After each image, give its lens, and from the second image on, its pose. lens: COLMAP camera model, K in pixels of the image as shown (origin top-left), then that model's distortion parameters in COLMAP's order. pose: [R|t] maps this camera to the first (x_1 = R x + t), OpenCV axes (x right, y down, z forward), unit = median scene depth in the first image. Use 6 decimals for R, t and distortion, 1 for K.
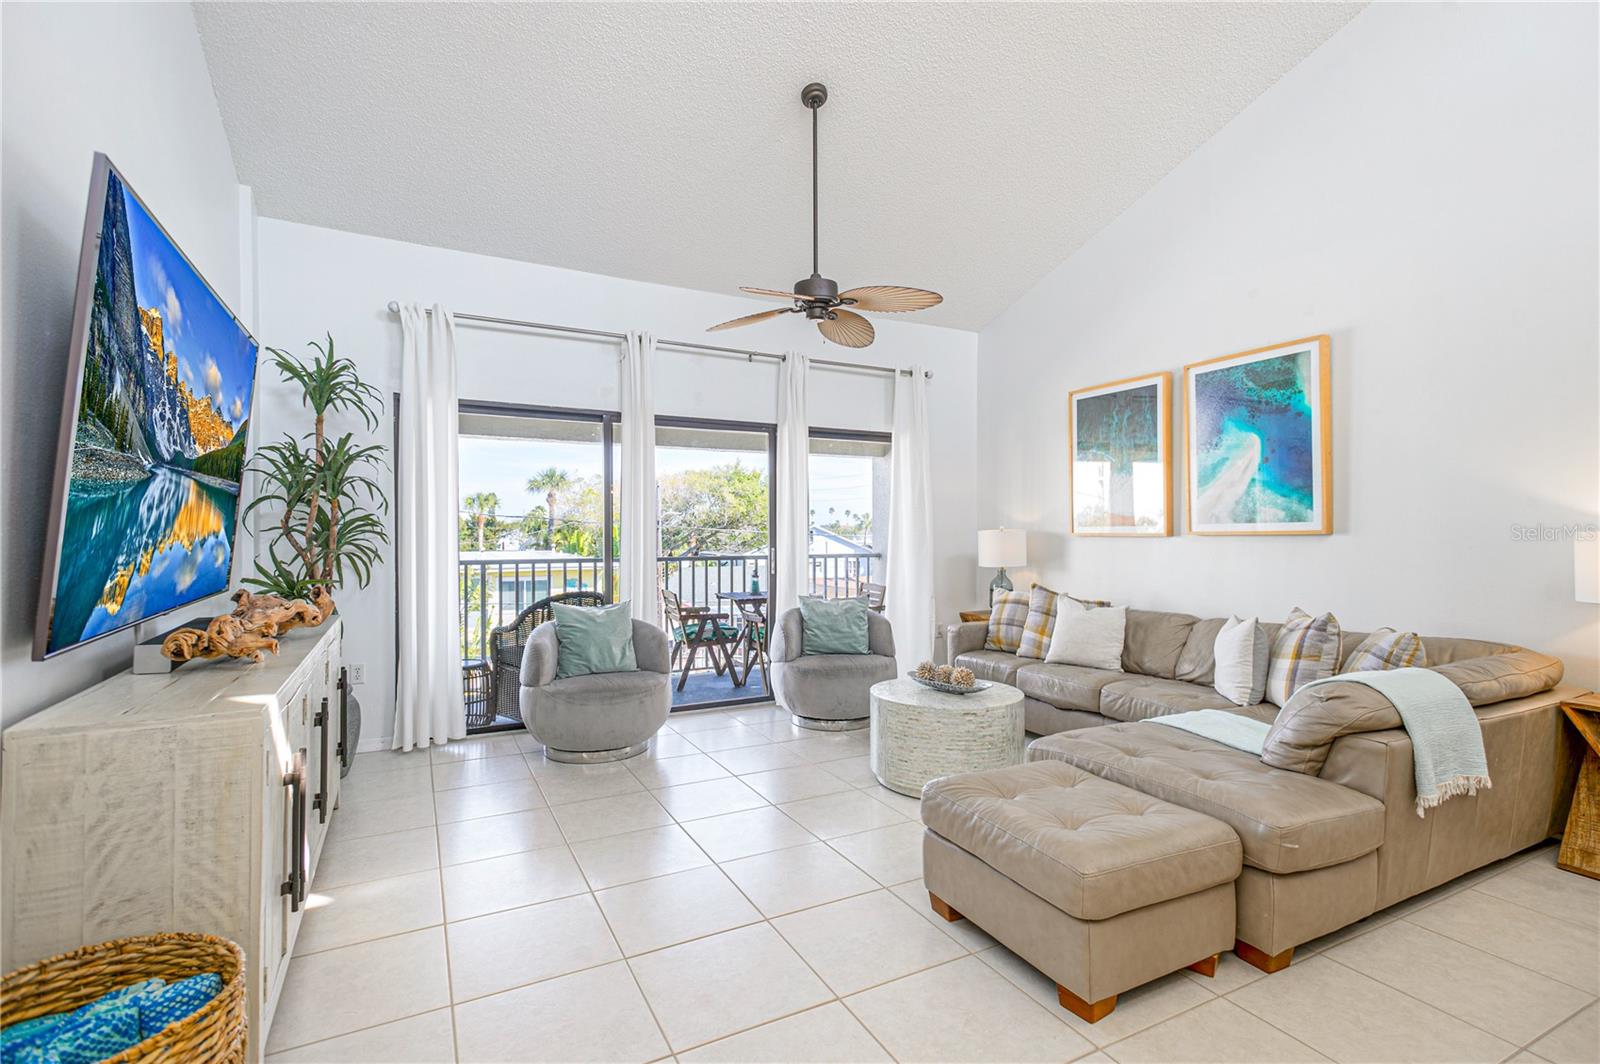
lens RADIAL K [[776.7, 0, 797.4], [0, 776.7, 529.1], [0, 0, 1]] dist [0.023147, 0.000013]
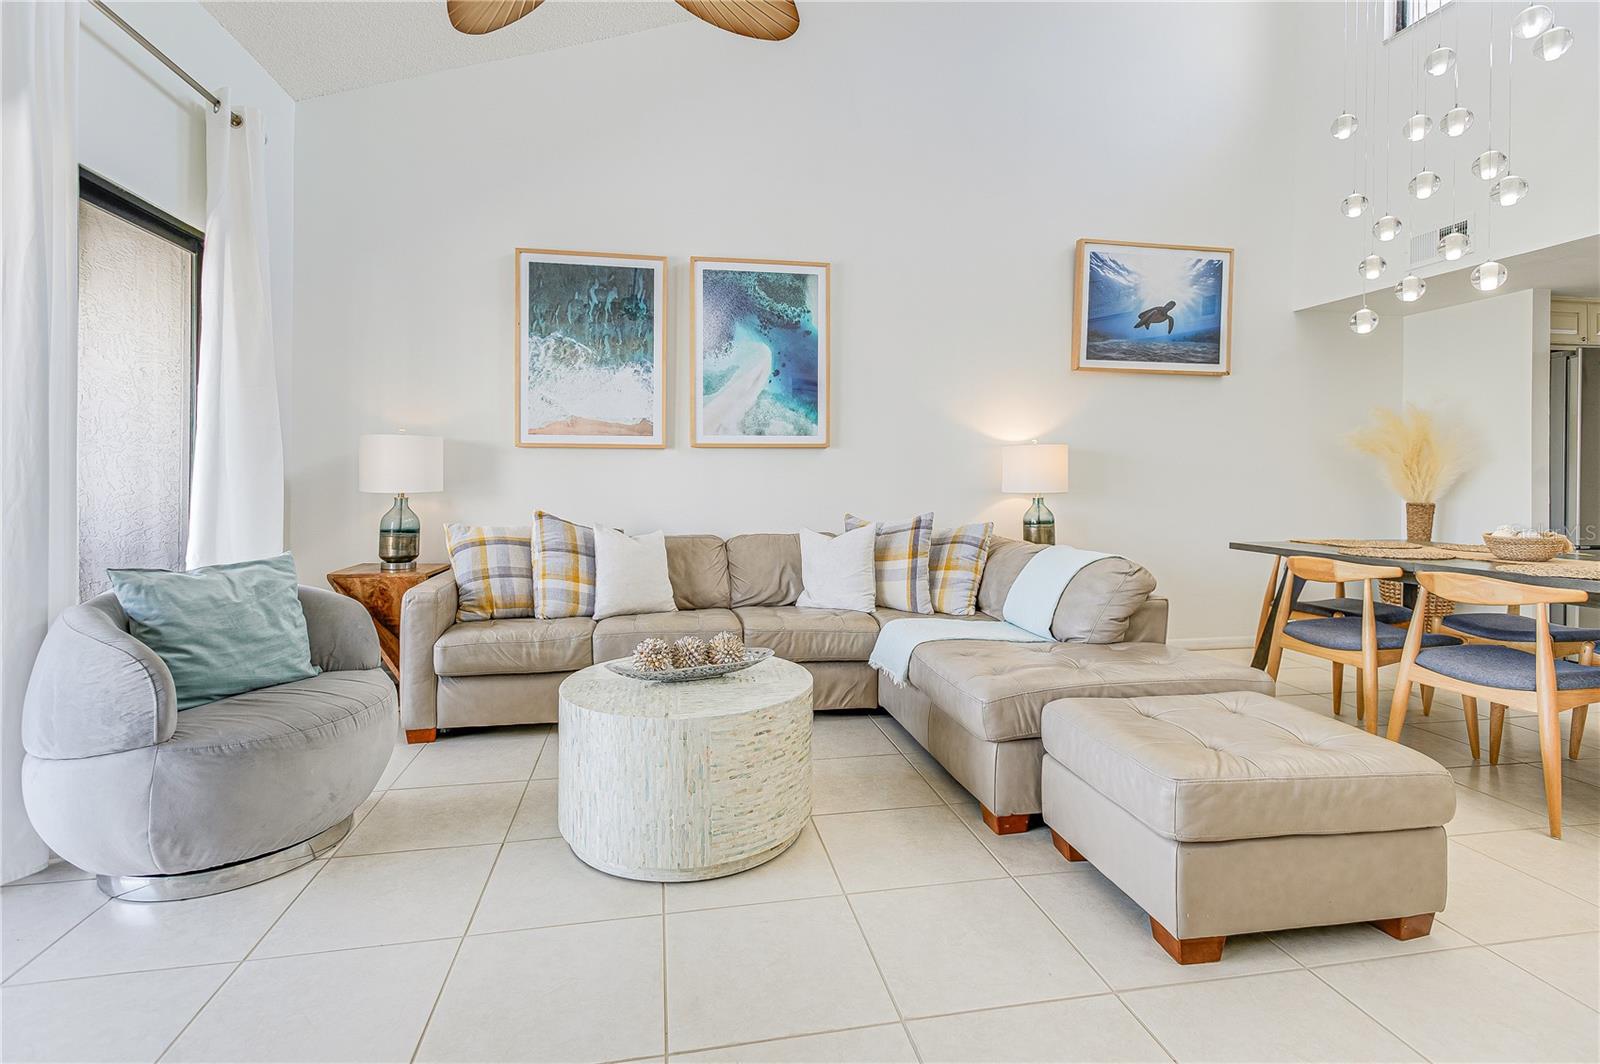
lens RADIAL K [[776.7, 0, 796.2], [0, 776.7, 474.8], [0, 0, 1]] dist [0.023147, 0.000013]
pose [[0.276137, 0.005622, 0.961102, -0.334473], [-0.005295, 0.999977, -0.004328, 0.044315], [-0.961104, -0.003894, 0.276161, 0.666728]]
